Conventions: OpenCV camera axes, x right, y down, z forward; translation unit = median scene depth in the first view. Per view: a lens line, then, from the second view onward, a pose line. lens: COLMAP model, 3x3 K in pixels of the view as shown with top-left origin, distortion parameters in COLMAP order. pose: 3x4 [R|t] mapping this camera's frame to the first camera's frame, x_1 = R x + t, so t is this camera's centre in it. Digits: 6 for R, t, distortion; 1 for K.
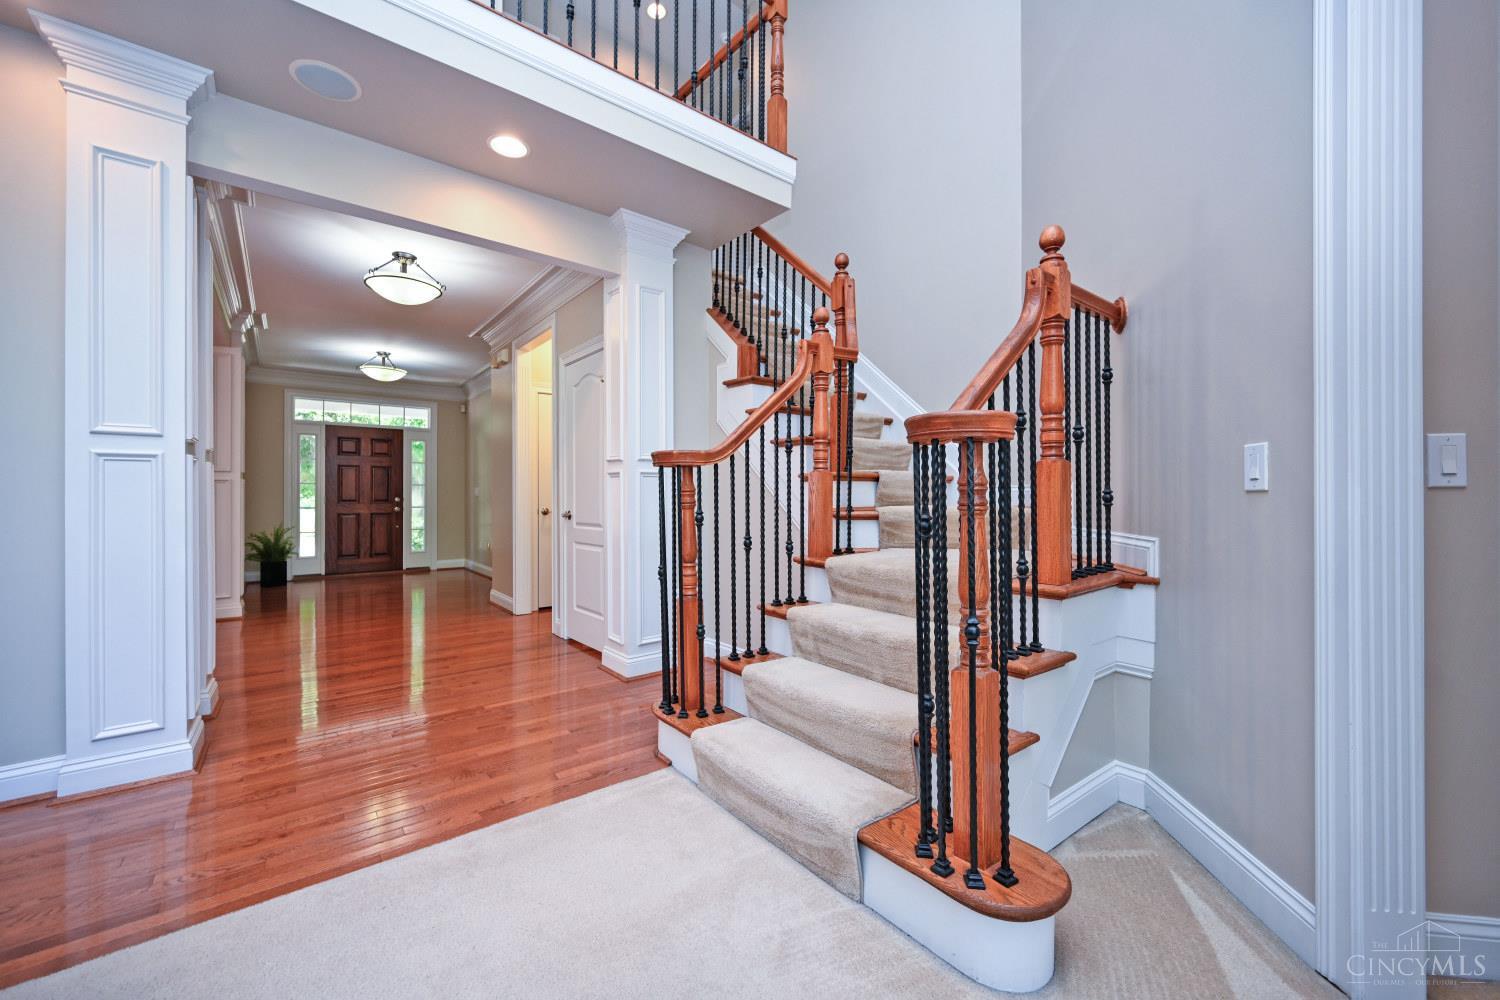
lens RADIAL K [[596.8, 0, 762.6], [0, 596.8, 498.2], [0, 0, 1]] dist [0.000698, -0.000005]
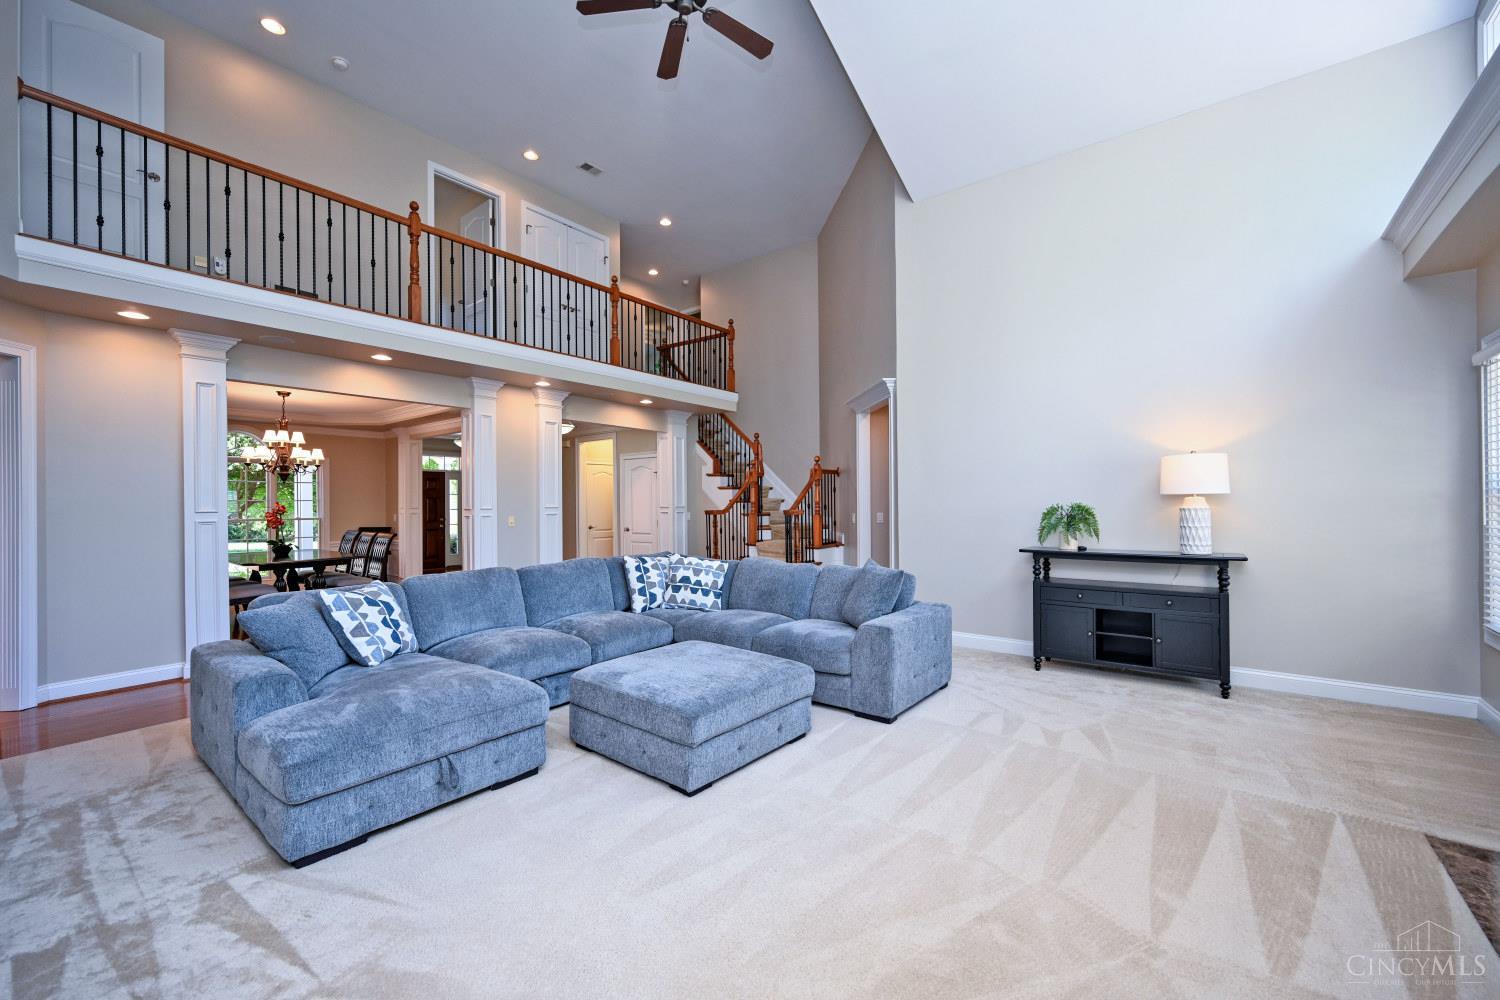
lens RADIAL K [[596.8, 0, 762.6], [0, 596.8, 498.2], [0, 0, 1]] dist [0.000698, -0.000005]
pose [[0.972660, -0.011734, 0.231937, -0.512487], [0.012760, 0.999914, -0.002922, -0.106382], [-0.231883, 0.005802, 0.972726, -1.797426]]
